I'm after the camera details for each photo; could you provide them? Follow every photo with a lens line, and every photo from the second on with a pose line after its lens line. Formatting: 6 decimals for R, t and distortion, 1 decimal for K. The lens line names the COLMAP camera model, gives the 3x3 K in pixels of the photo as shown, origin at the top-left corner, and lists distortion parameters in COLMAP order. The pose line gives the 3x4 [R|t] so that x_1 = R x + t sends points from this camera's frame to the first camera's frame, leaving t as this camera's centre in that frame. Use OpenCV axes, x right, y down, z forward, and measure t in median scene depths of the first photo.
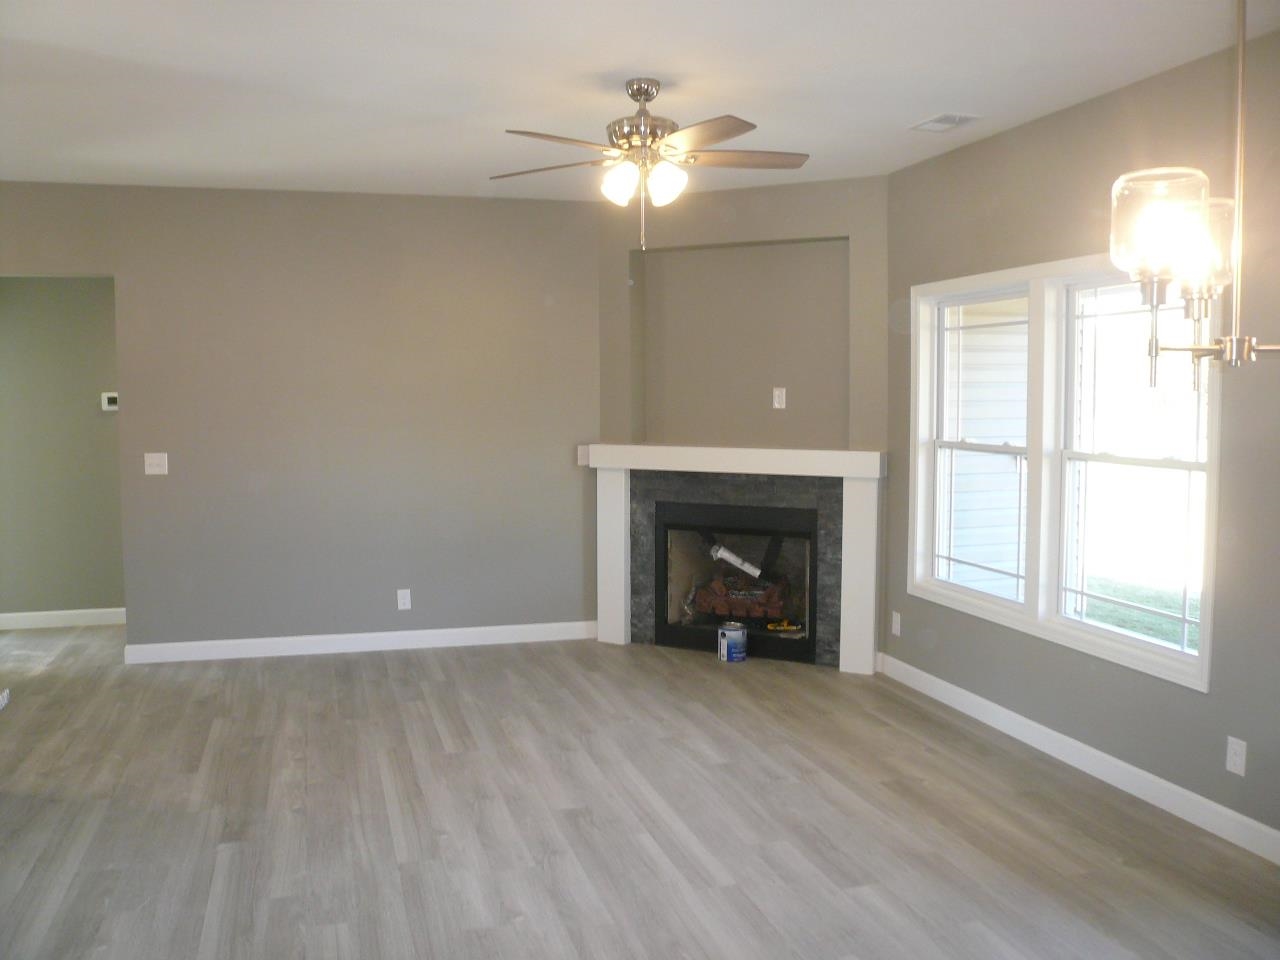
lens RADIAL K [[1068.5, 0, 611.2], [0, 1068.5, 476.7], [0, 0, 1]] dist [-0.174216, 0.210917]
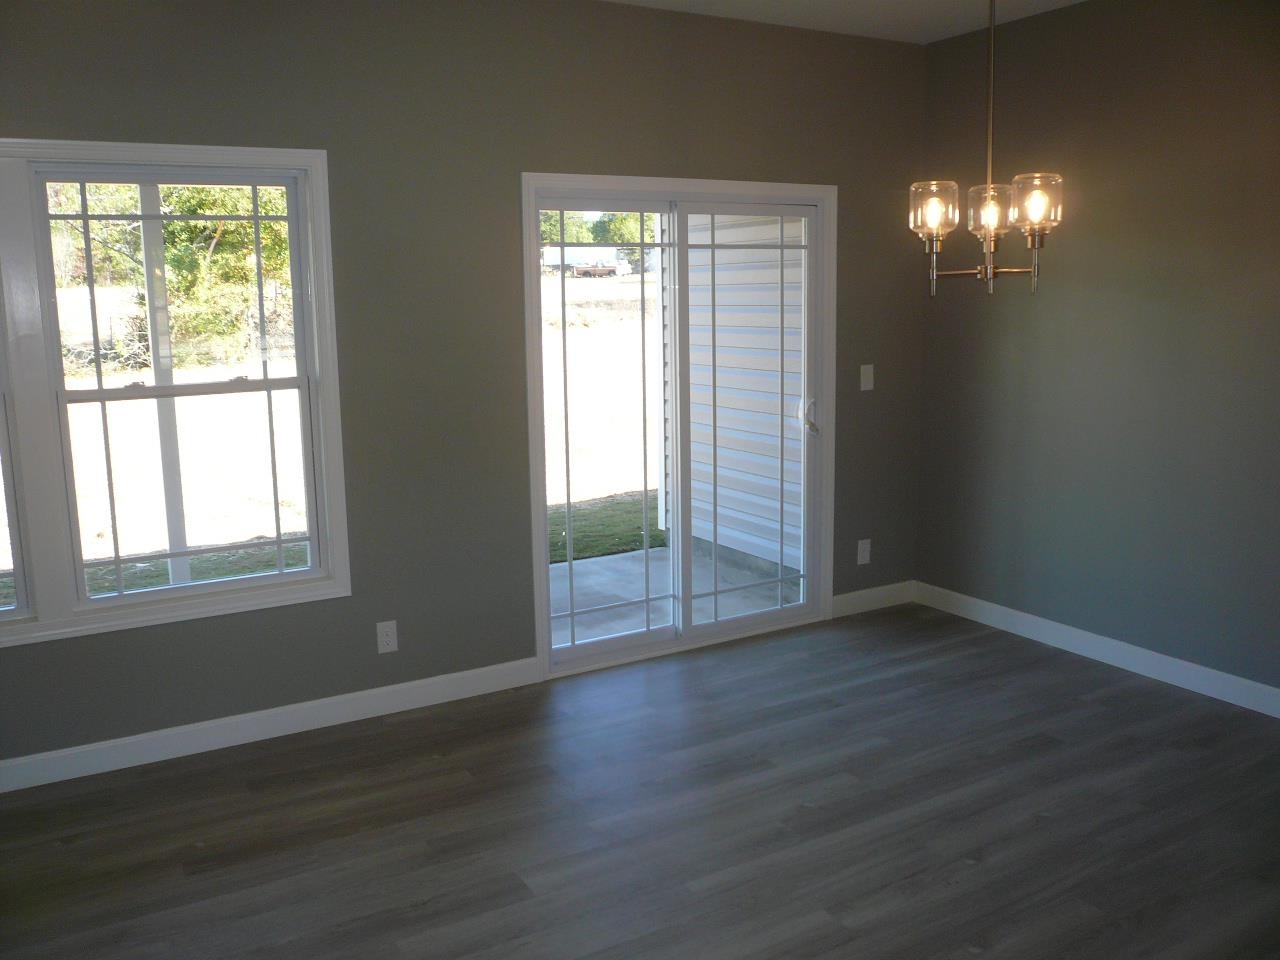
lens RADIAL K [[1068.5, 0, 611.2], [0, 1068.5, 476.7], [0, 0, 1]] dist [-0.174216, 0.210917]
pose [[-0.246043, -0.150397, 0.957520, -0.494657], [0.097808, 0.978993, 0.178902, -0.073254], [-0.964311, 0.137671, -0.226164, 0.975275]]
